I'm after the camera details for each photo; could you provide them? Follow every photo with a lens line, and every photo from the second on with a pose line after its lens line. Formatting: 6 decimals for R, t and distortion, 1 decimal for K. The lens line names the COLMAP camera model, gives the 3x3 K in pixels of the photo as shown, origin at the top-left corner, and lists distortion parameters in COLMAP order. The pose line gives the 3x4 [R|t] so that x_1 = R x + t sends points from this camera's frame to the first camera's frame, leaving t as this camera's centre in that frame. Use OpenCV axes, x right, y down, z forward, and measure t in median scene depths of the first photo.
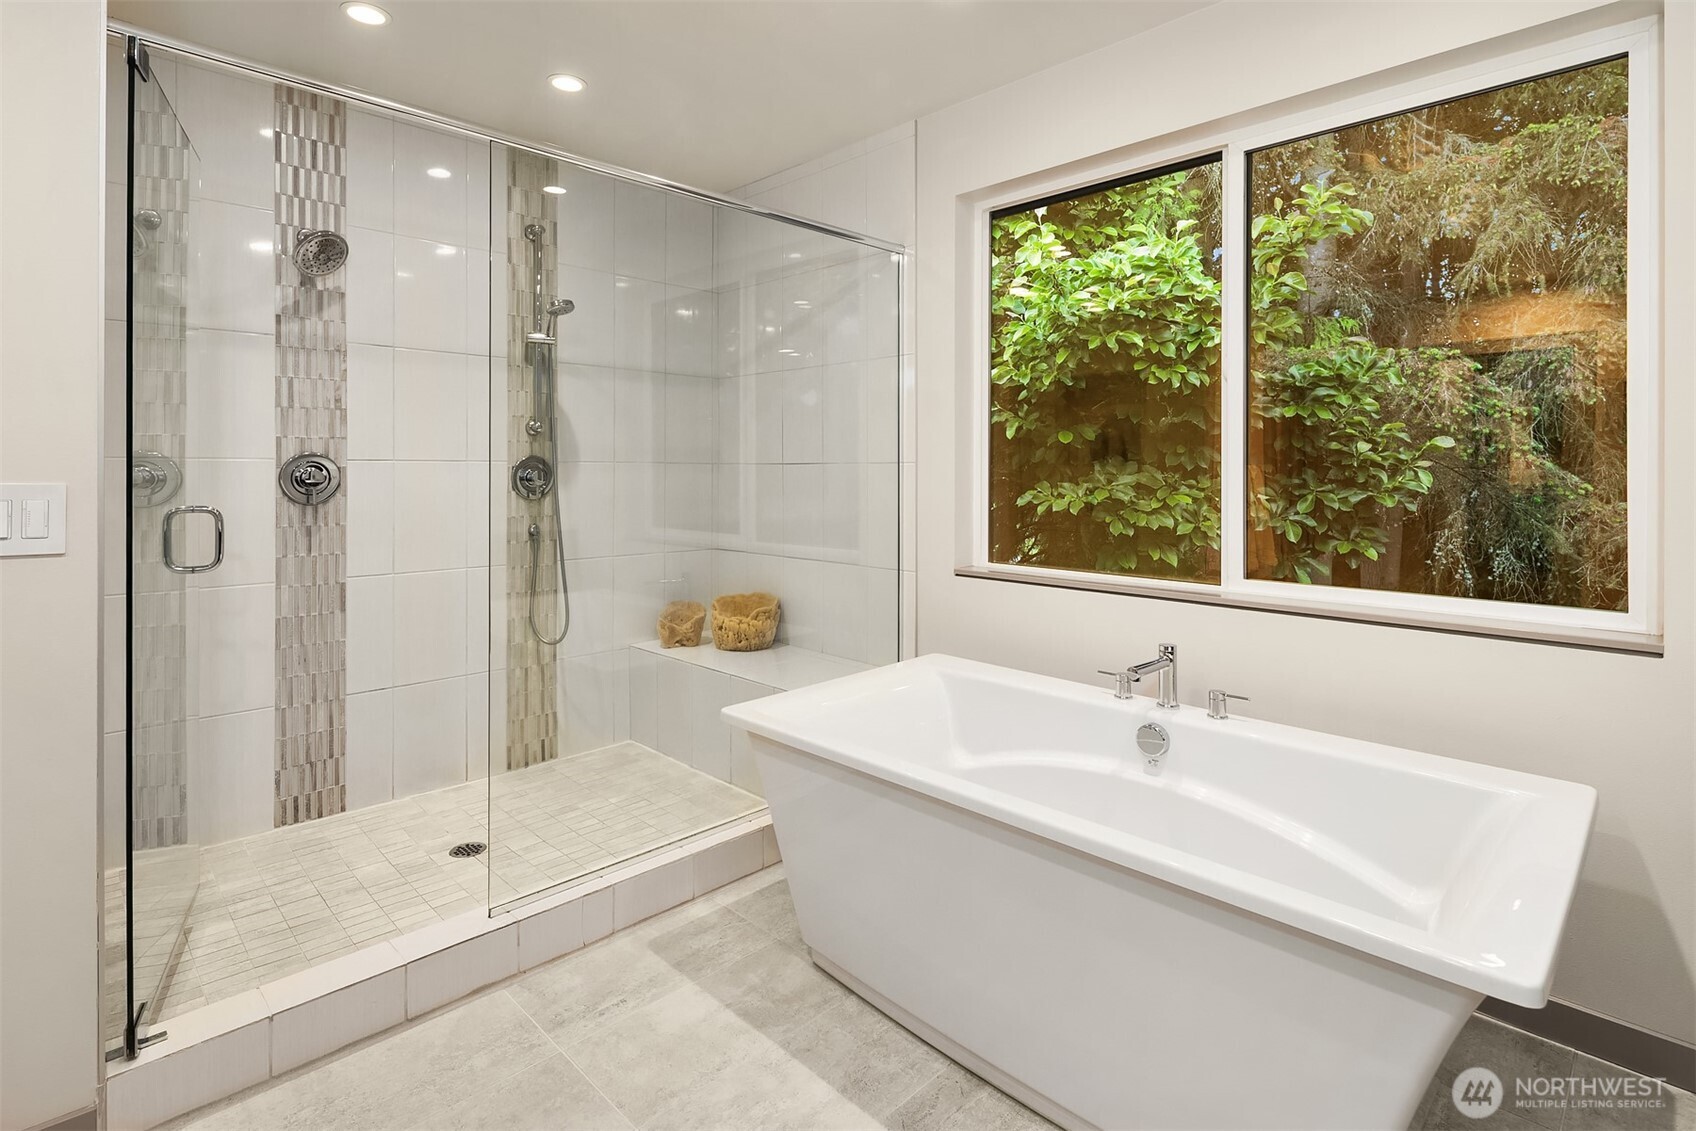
lens RADIAL K [[843.0, 0, 846.9], [0, 843.0, 464.0], [0, 0, 1]] dist [0.013501, -0.000339]
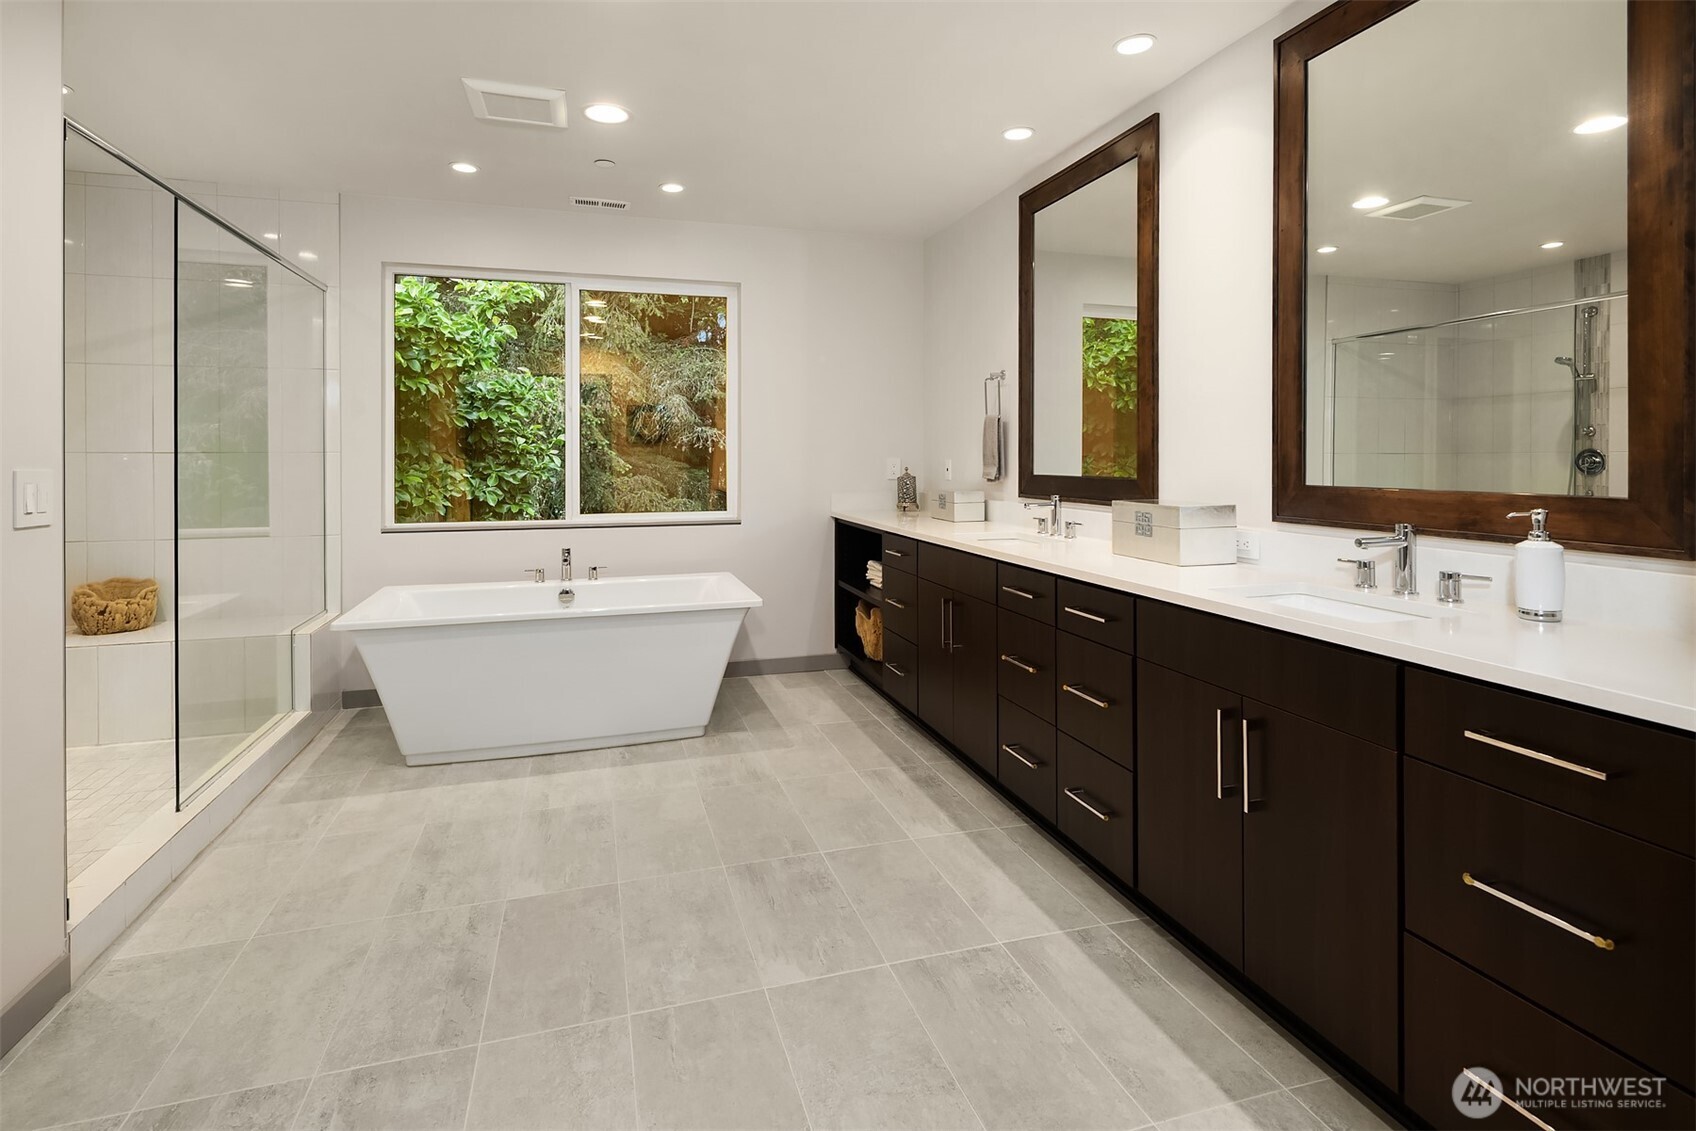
lens RADIAL K [[830.1, 0, 847.7], [0, 830.1, 497.1], [0, 0, 1]] dist [0.023926, 0.000053]
pose [[0.460541, -0.048854, 0.886293, -0.450731], [-0.001192, 0.998449, 0.055655, -0.003678], [-0.887638, -0.026688, 0.459769, -0.195448]]
